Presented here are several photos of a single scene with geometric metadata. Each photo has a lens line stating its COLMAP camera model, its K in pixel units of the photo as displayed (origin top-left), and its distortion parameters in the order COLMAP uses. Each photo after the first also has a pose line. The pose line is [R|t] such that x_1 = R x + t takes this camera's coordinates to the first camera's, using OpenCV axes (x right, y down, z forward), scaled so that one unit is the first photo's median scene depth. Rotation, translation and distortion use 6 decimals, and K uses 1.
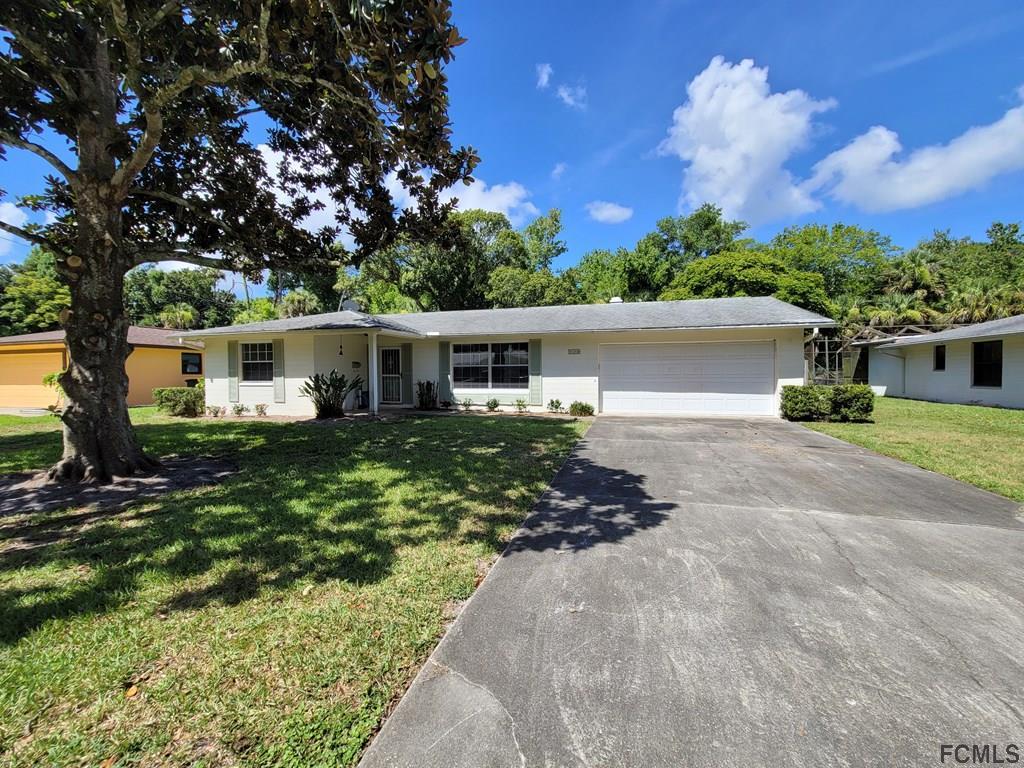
lens RADIAL K [[418.5, 0, 516.7], [0, 418.5, 384.7], [0, 0, 1]] dist [-0.009863, 0.003507]
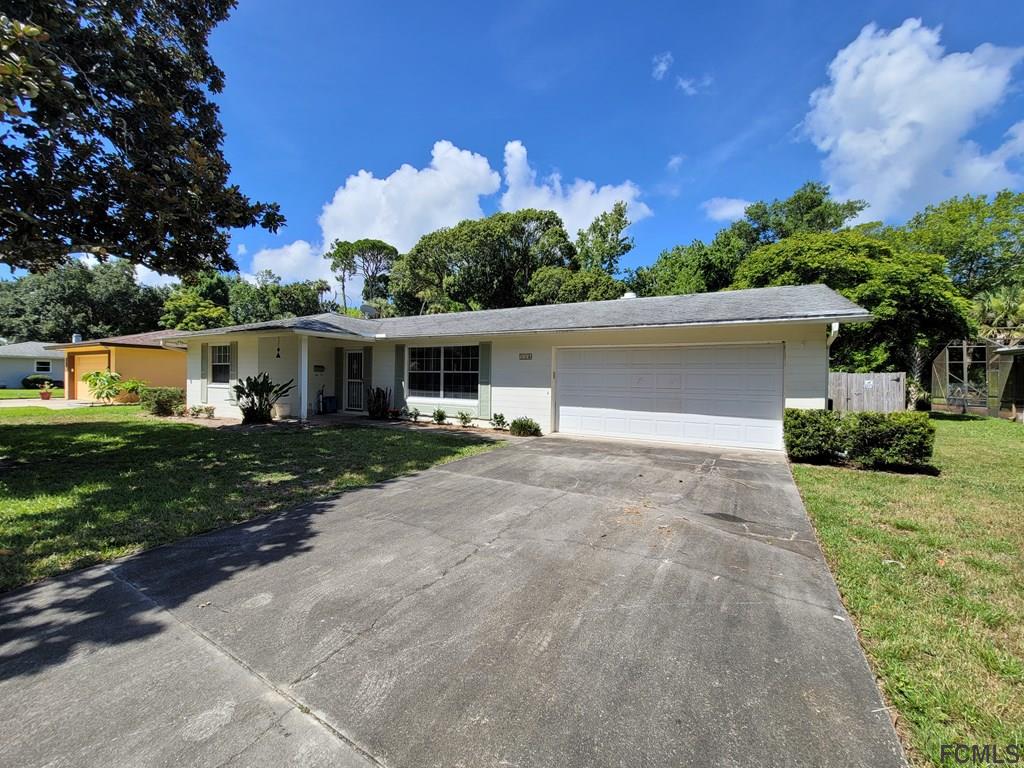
lens RADIAL K [[418.5, 0, 516.7], [0, 418.5, 384.7], [0, 0, 1]] dist [-0.009863, 0.003507]
pose [[0.969876, 0.024860, -0.242329, 0.299886], [-0.028715, 0.999511, -0.012390, -0.012229], [0.241902, 0.018975, 0.970115, 0.183984]]
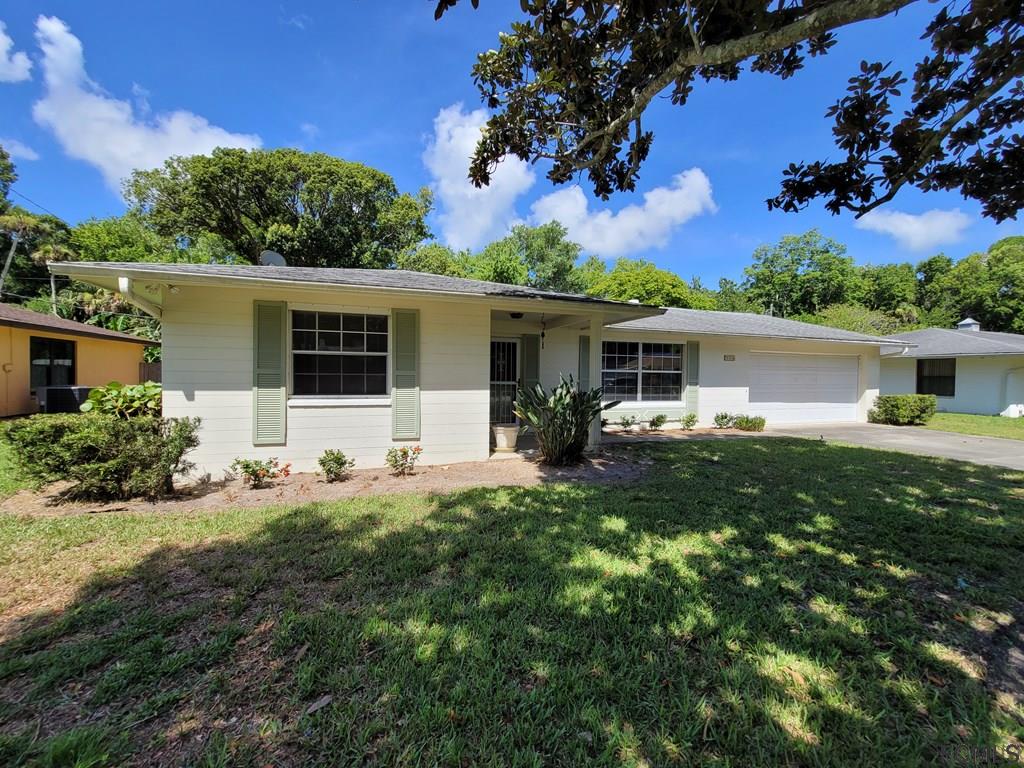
lens RADIAL K [[411.5, 0, 514.7], [0, 411.5, 385.7], [0, 0, 1]] dist [-0.017644, 0.005062]
pose [[0.833263, 0.001186, 0.552875, -0.670046], [0.002202, 0.999983, -0.005463, -0.015829], [-0.552872, 0.005769, 0.833246, 0.493245]]
